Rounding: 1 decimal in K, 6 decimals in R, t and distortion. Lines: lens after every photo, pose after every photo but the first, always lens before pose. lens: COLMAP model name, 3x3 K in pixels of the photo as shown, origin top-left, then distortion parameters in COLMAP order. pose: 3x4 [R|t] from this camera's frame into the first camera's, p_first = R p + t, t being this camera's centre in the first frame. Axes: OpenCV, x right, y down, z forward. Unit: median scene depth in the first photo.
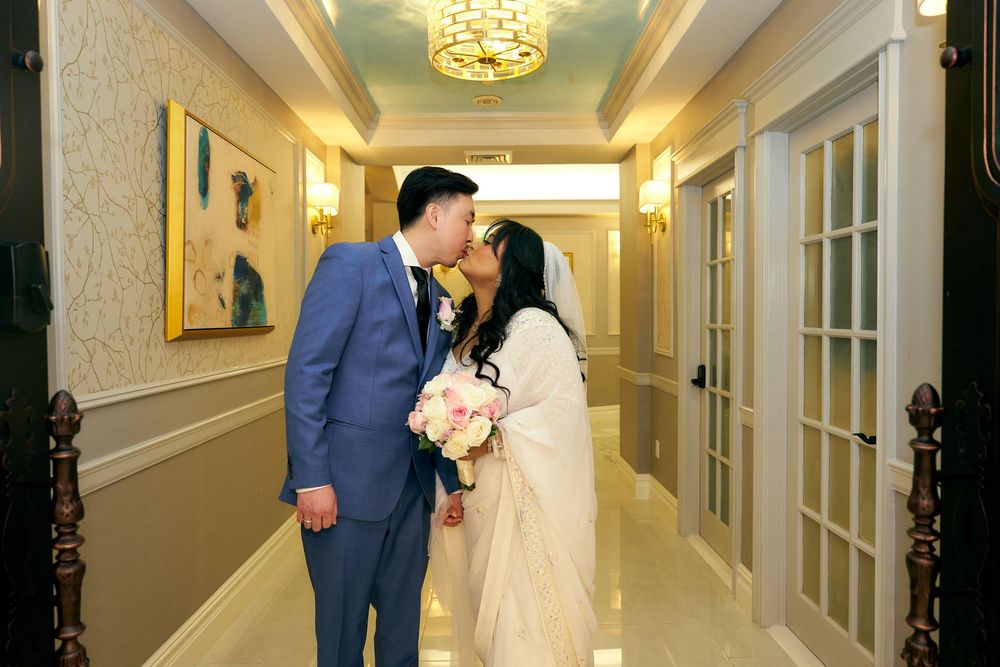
lens RADIAL K [[691.4, 0, 500.2], [0, 691.4, 332.7], [0, 0, 1]] dist [0.007722, 0.002748]
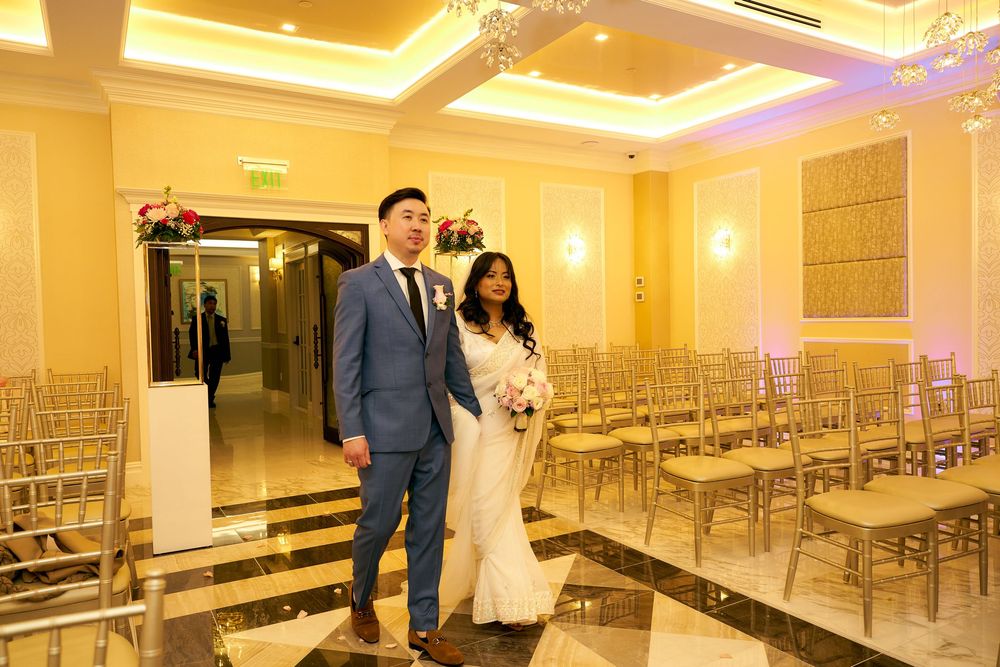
lens RADIAL K [[691.4, 0, 499.1], [0, 691.4, 336.6], [0, 0, 1]] dist [0.007722, 0.002748]
pose [[0.873672, -0.018530, 0.486163, -0.233398], [0.026326, 0.999611, -0.009210, 0.077522], [-0.485803, 0.020845, 0.873820, -1.260816]]
